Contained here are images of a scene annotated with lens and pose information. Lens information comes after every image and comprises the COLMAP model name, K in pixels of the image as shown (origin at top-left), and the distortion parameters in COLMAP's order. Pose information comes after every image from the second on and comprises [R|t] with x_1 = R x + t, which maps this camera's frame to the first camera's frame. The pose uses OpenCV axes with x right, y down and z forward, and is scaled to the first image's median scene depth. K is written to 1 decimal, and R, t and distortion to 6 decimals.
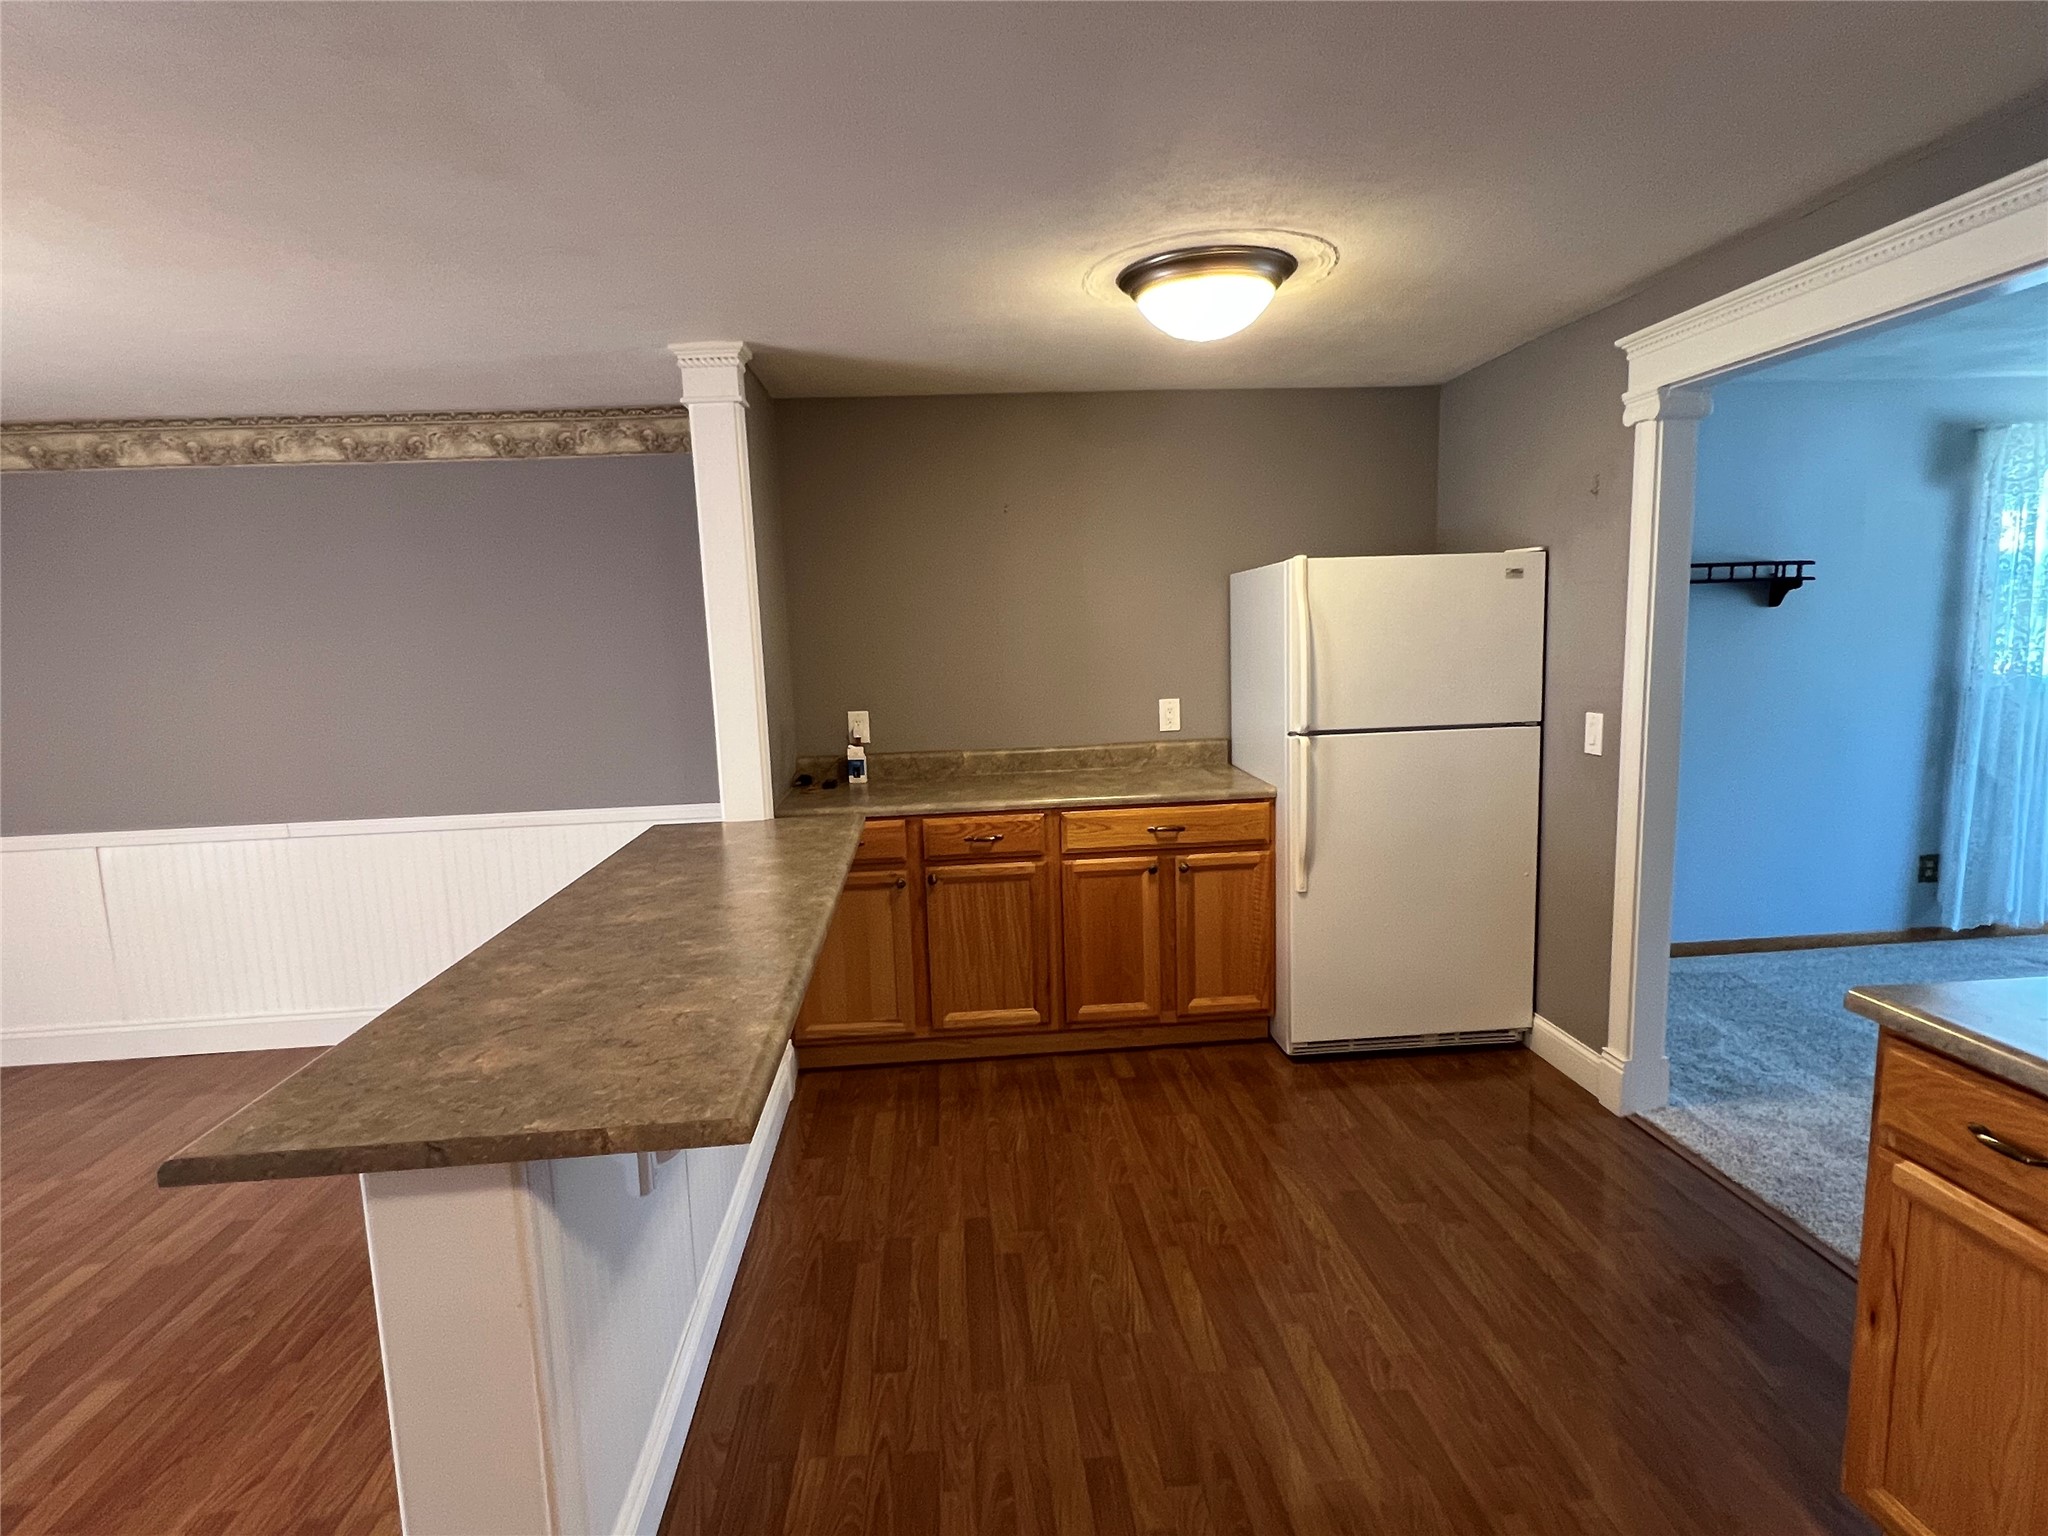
lens RADIAL K [[1057.3, 0, 1024.1], [0, 1057.3, 772.0], [0, 0, 1]] dist [-0.004190, 0.001029]
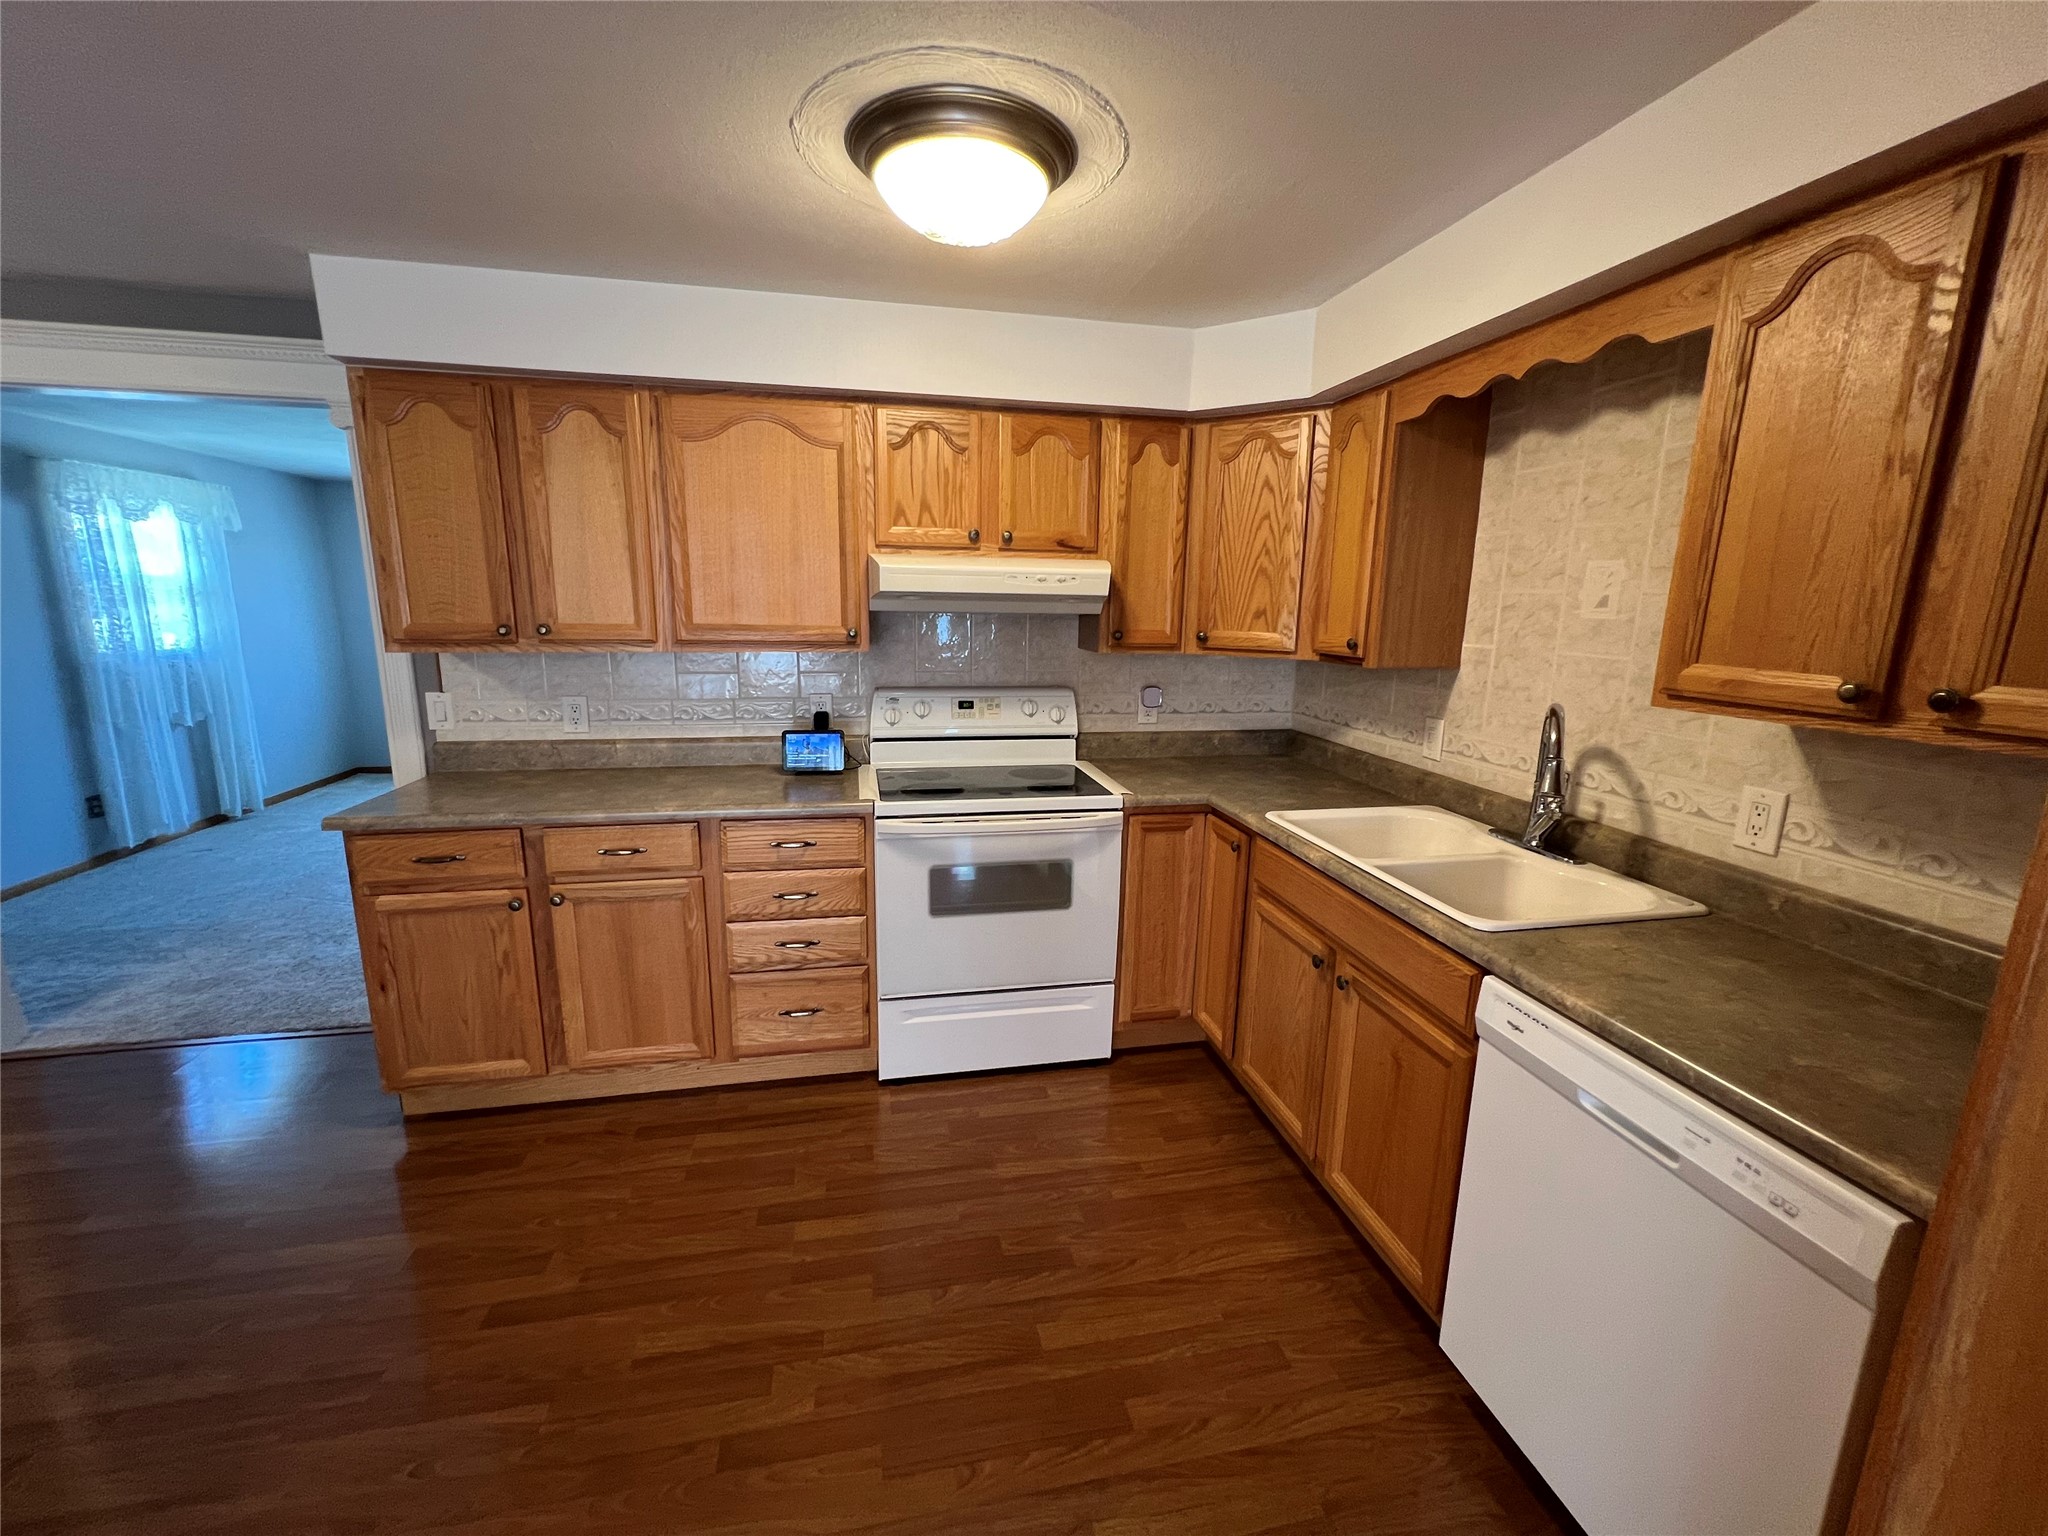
lens RADIAL K [[828.6, 0, 1017.8], [0, 828.6, 764.1], [0, 0, 1]] dist [-0.001559, -0.000242]
pose [[-0.120578, -0.159053, 0.979879, -0.298386], [0.126720, 0.976540, 0.174104, 0.010375], [-0.984583, 0.145164, -0.097594, -0.005341]]
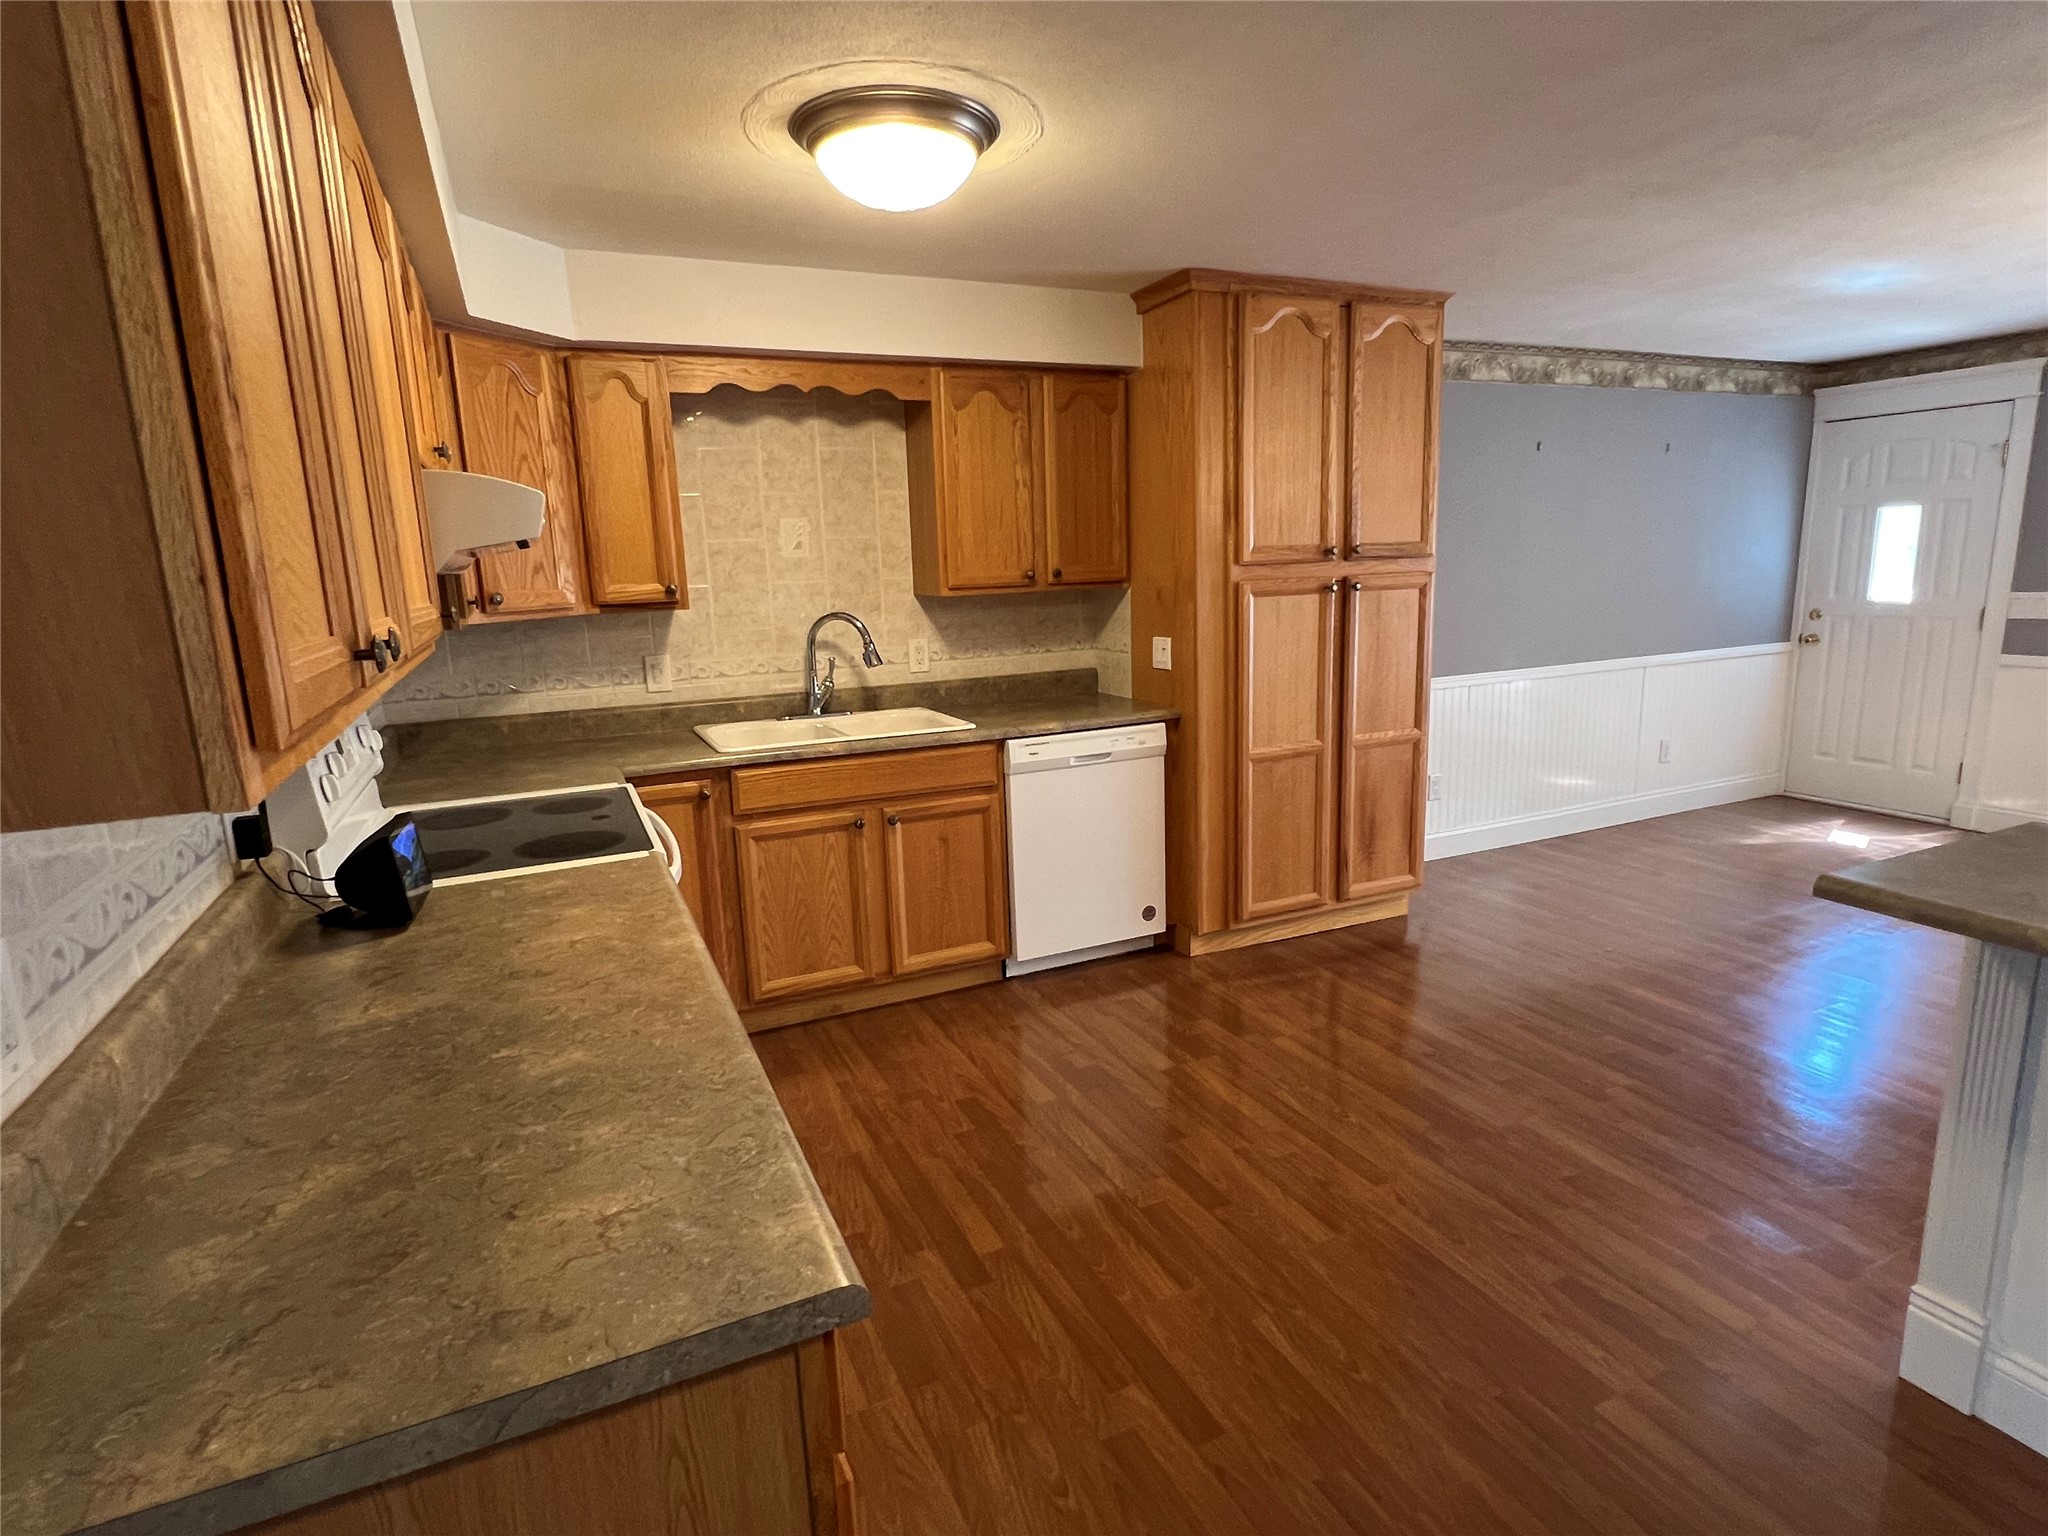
lens RADIAL K [[1057.3, 0, 1018.5], [0, 1057.3, 771.5], [0, 0, 1]] dist [-0.004190, 0.001029]
pose [[-0.936818, 0.136428, -0.322117, 0.367086], [0.021158, 0.941228, 0.337109, -0.087220], [0.349177, 0.308995, -0.884646, 0.612212]]
